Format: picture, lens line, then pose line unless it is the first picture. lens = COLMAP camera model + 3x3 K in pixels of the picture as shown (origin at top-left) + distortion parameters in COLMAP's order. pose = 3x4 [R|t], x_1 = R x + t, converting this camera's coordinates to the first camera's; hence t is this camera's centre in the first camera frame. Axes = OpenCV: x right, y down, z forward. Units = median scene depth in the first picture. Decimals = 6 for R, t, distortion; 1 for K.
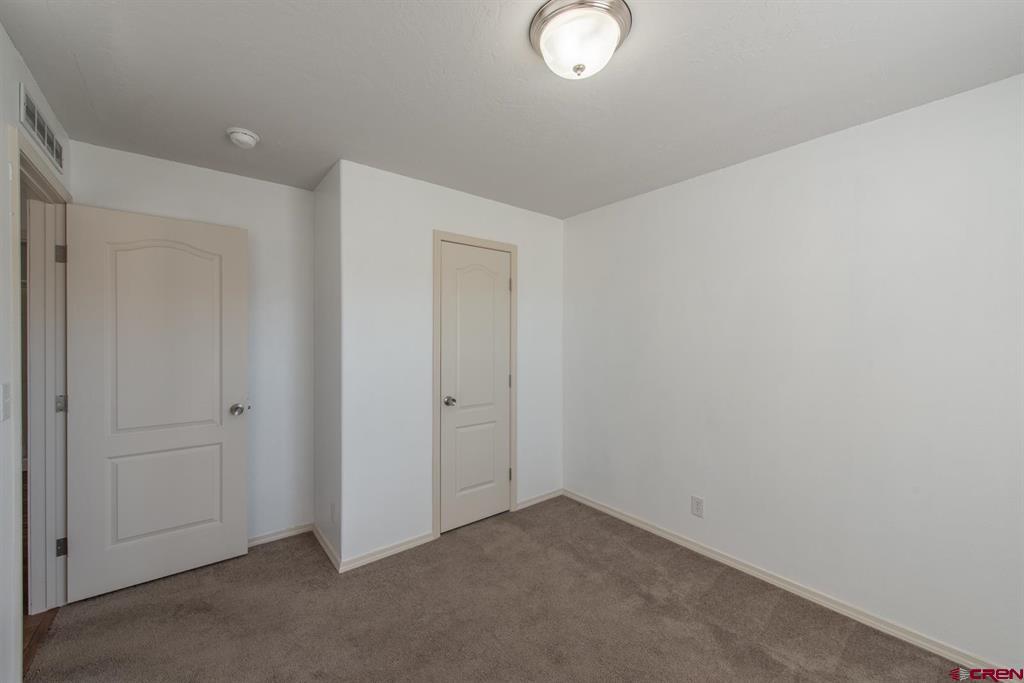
lens RADIAL K [[400.8, 0, 514.6], [0, 400.8, 340.3], [0, 0, 1]] dist [0.017659, -0.005447]
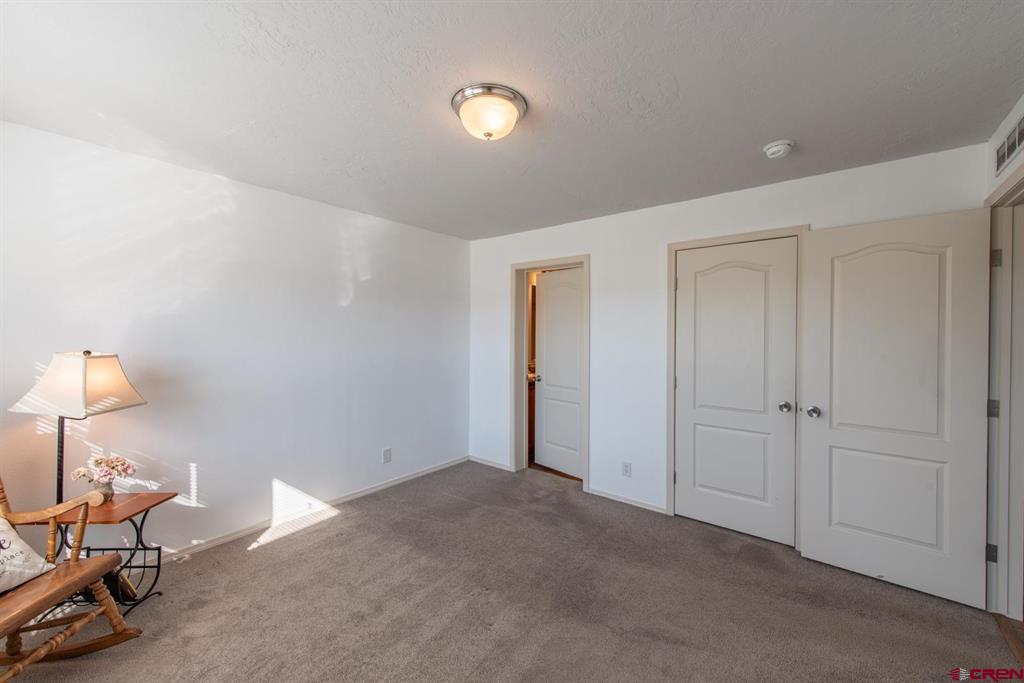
lens RADIAL K [[400.8, 0, 514.6], [0, 400.8, 340.3], [0, 0, 1]] dist [0.017659, -0.005447]
pose [[0.283987, 0.004129, -0.958819, 0.723553], [-0.007326, 0.999971, 0.002137, -0.000720], [0.958800, 0.006417, 0.284009, 0.241689]]
